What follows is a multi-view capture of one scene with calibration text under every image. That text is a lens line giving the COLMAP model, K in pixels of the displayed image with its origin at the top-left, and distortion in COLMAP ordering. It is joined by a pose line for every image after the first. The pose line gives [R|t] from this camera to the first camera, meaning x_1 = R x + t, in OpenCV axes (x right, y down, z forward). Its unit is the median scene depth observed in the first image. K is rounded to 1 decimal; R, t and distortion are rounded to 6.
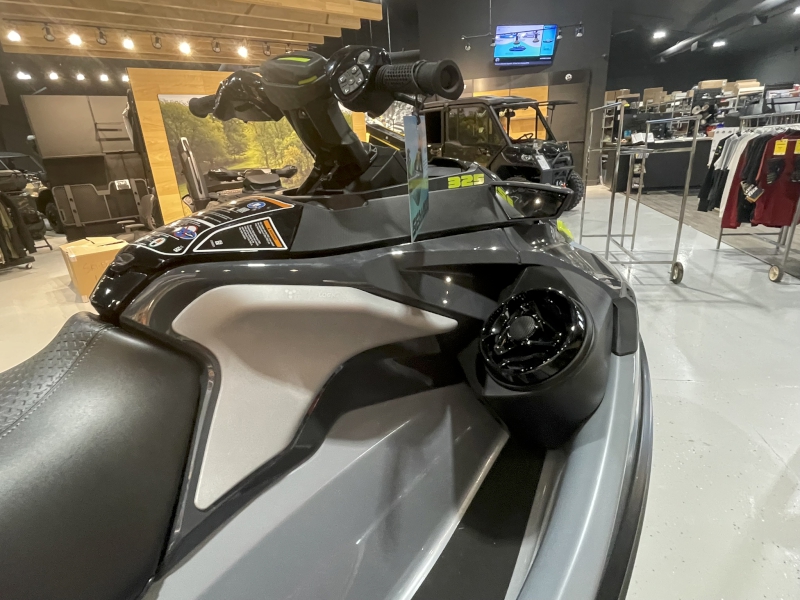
lens RADIAL K [[429.2, 0, 394.7], [0, 429.2, 300.6], [0, 0, 1]] dist [-0.001352, -0.000471]
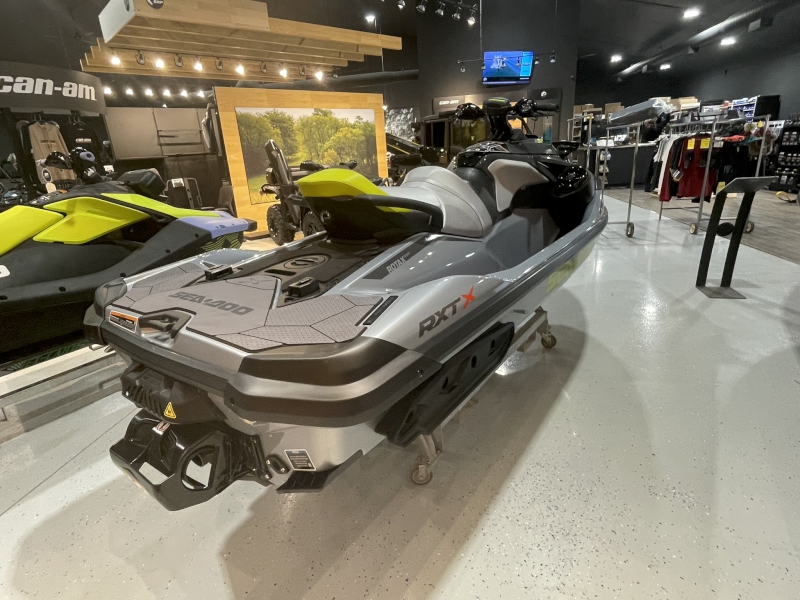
lens RADIAL K [[427.8, 0, 400.0], [0, 427.8, 300.0], [0, 0, 1]] dist [-0.001210, -0.001692]
pose [[0.997676, -0.023875, 0.063814, -0.133394], [0.025404, 0.999407, -0.023262, 0.111862], [-0.063221, 0.024829, 0.997691, -0.238282]]
